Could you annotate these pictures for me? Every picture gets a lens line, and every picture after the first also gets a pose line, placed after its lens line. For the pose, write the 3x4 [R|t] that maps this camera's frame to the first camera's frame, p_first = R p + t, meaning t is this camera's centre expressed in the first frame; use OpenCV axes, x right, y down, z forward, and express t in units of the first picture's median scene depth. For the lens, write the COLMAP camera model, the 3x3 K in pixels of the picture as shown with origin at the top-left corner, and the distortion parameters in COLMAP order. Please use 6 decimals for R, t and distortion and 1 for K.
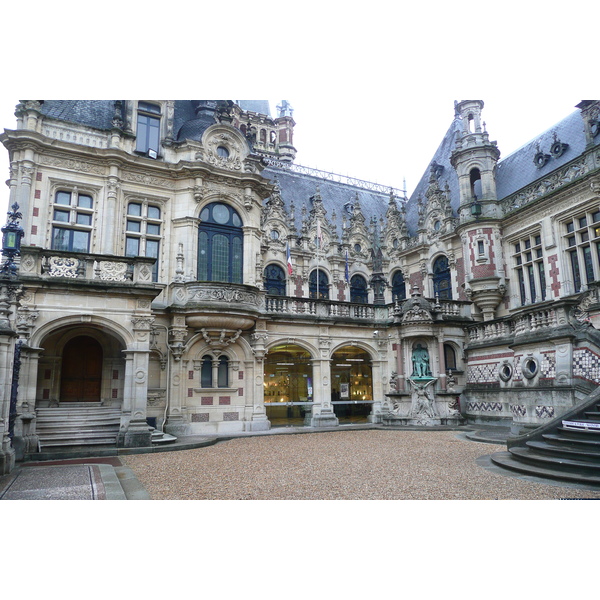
lens RADIAL K [[486.5, 0, 300.0], [0, 486.5, 300.0], [0, 0, 1]] dist [-0.012741, -0.004656]
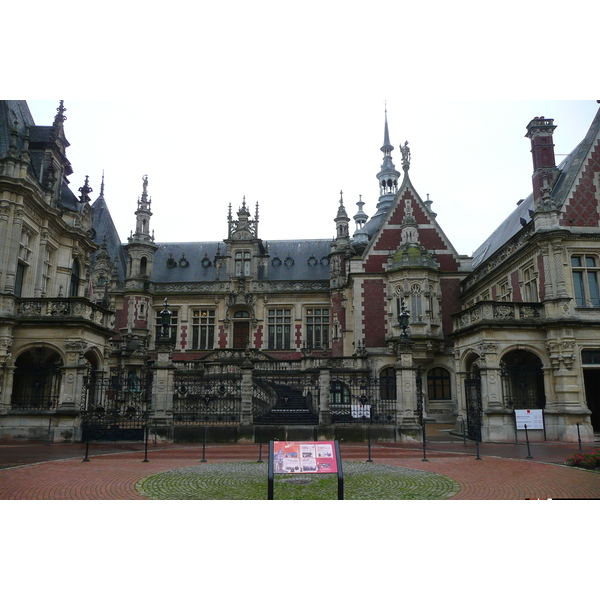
lens RADIAL K [[486.5, 0, 300.0], [0, 486.5, 300.0], [0, 0, 1]] dist [-0.012741, -0.004656]
pose [[0.354209, 0.196155, 0.914363, -0.939115], [-0.184460, 0.973200, -0.137321, -0.013342], [-0.916793, -0.120023, 0.380899, -0.090093]]
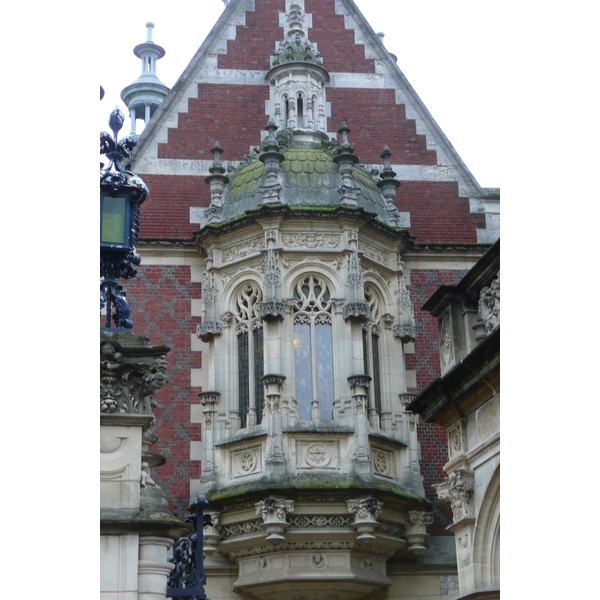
lens RADIAL K [[1308.7, 0, 300.0], [0, 1308.7, 300.0], [0, 0, 1]] dist [0.047782, 0.093742]
pose [[0.196460, 0.331738, 0.922688, -0.586932], [-0.162088, 0.939068, -0.303116, -0.010474], [-0.967022, -0.090006, 0.238260, -0.079068]]
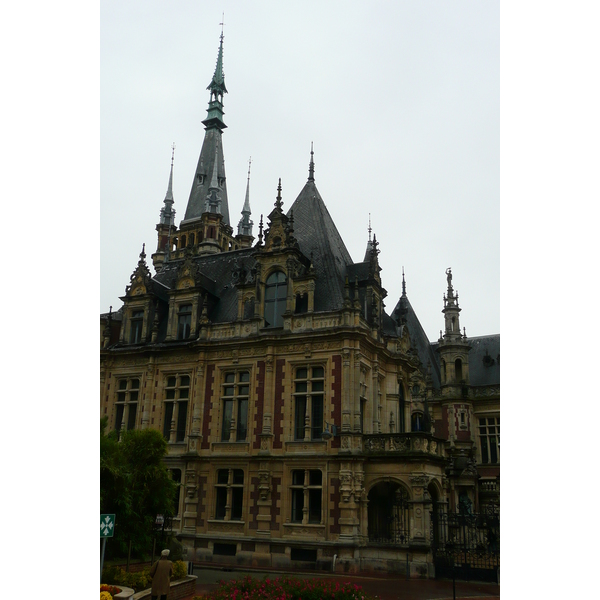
lens RADIAL K [[614.2, 0, 300.0], [0, 614.2, 300.0], [0, 0, 1]] dist [-0.000593, -0.001521]
pose [[0.786437, 0.219919, 0.577194, -1.164665], [-0.153522, 0.974740, -0.162213, -0.081749], [-0.598288, 0.038958, 0.800334, -0.189300]]
